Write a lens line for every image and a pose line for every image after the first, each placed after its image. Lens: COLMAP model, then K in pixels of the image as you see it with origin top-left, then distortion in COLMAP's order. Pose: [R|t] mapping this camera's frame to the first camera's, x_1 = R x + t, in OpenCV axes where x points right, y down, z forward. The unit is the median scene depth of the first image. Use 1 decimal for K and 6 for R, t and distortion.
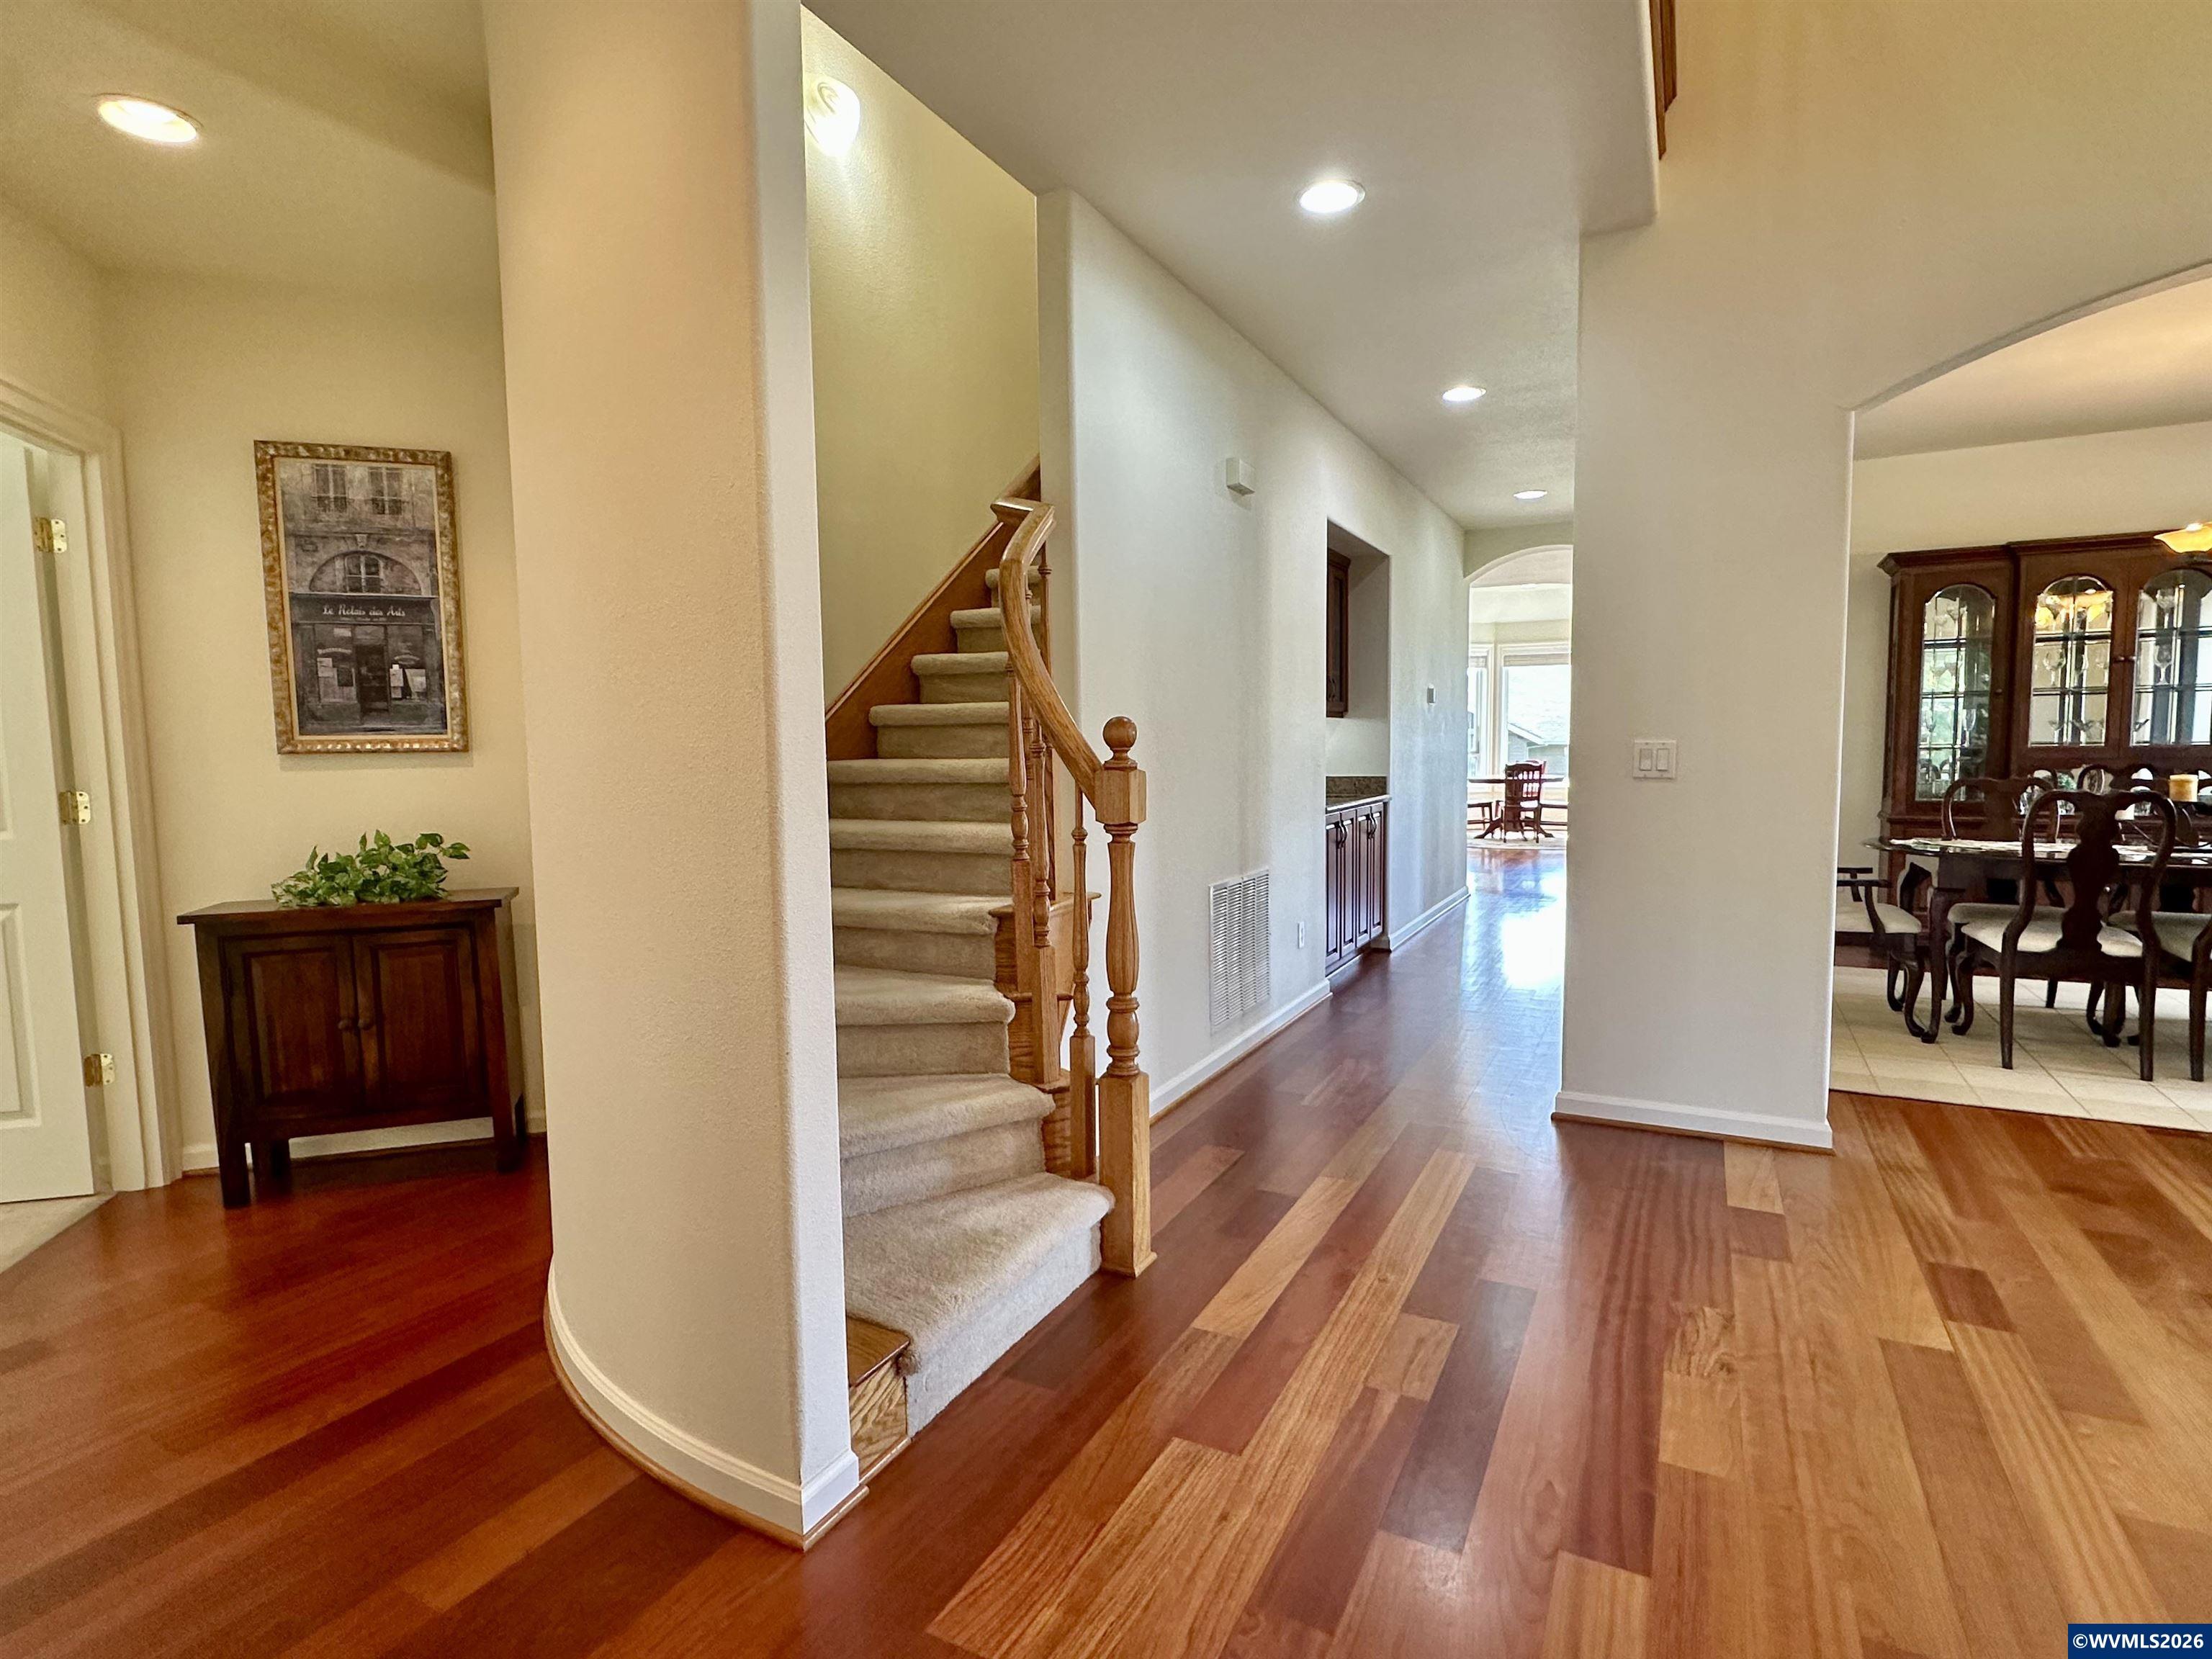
lens RADIAL K [[1088.5, 0, 1114.3], [0, 1088.5, 826.2], [0, 0, 1]] dist [-0.012146, -0.001209]
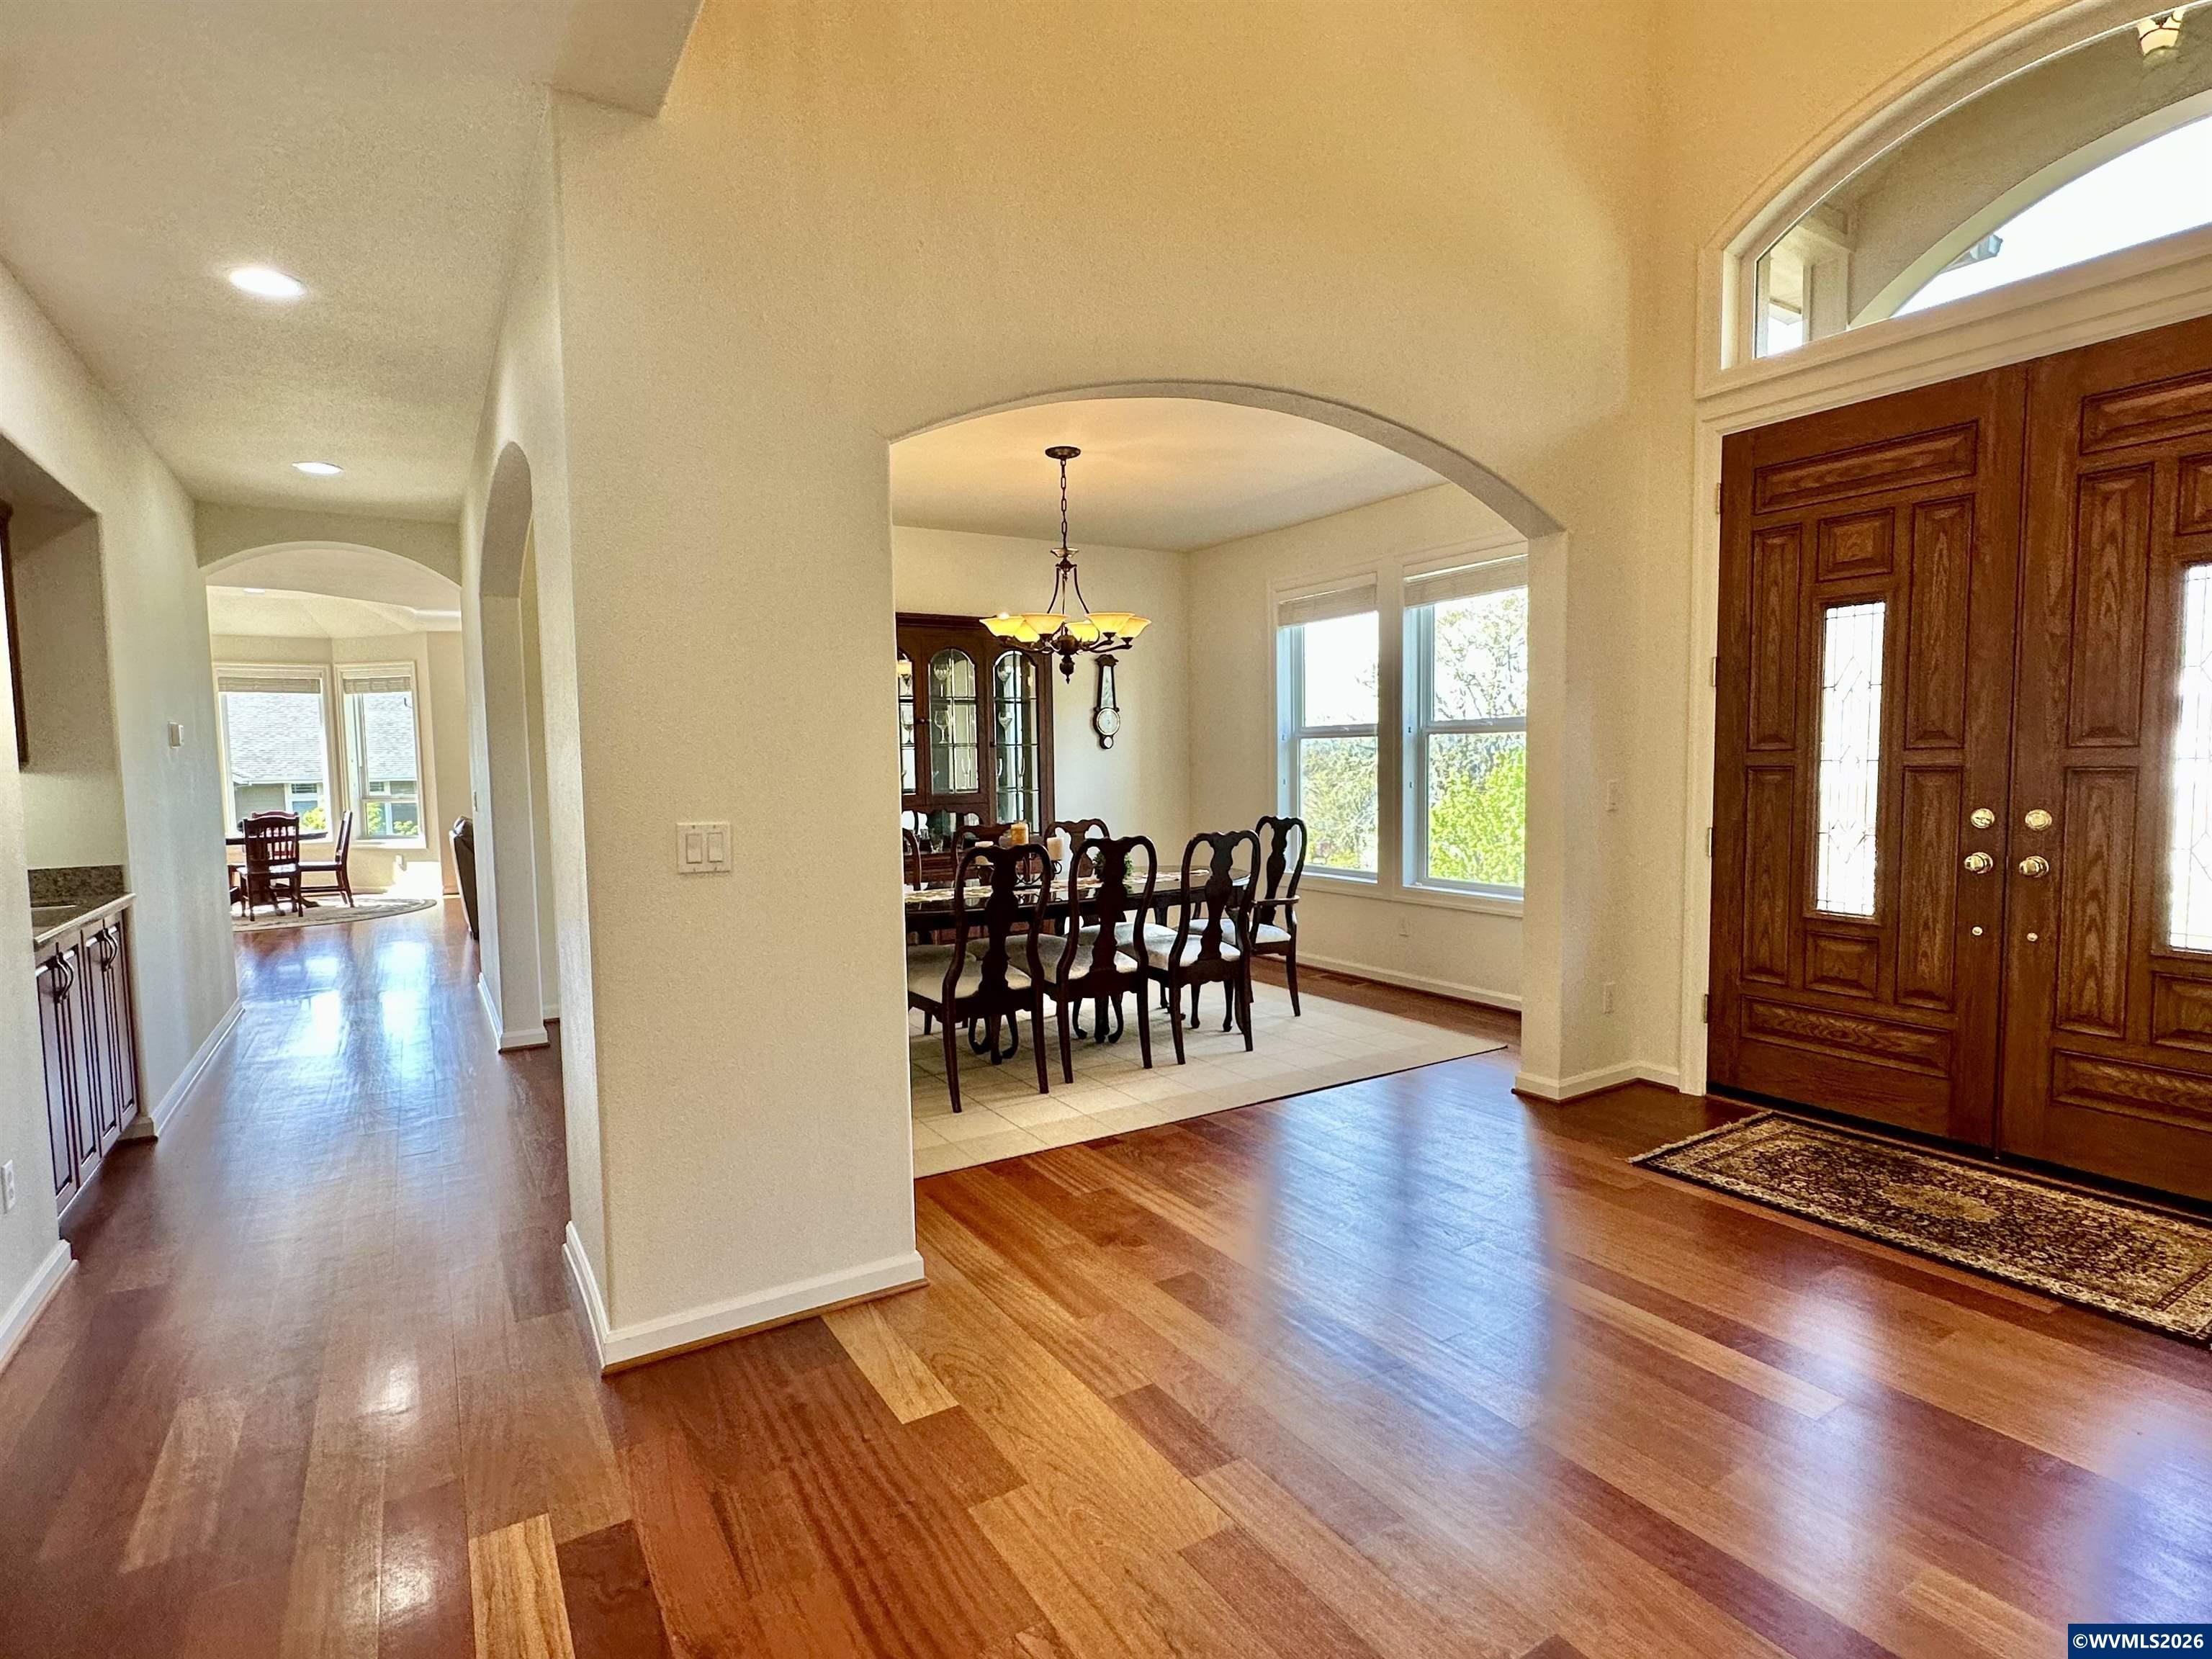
lens RADIAL K [[1088.5, 0, 1083.6], [0, 1088.5, 835.6], [0, 0, 1]] dist [-0.012146, -0.001209]
pose [[0.501638, -0.054389, 0.863366, -0.011261], [0.074156, 0.997052, 0.019724, -0.055613], [-0.861893, 0.054129, 0.504192, 0.343341]]
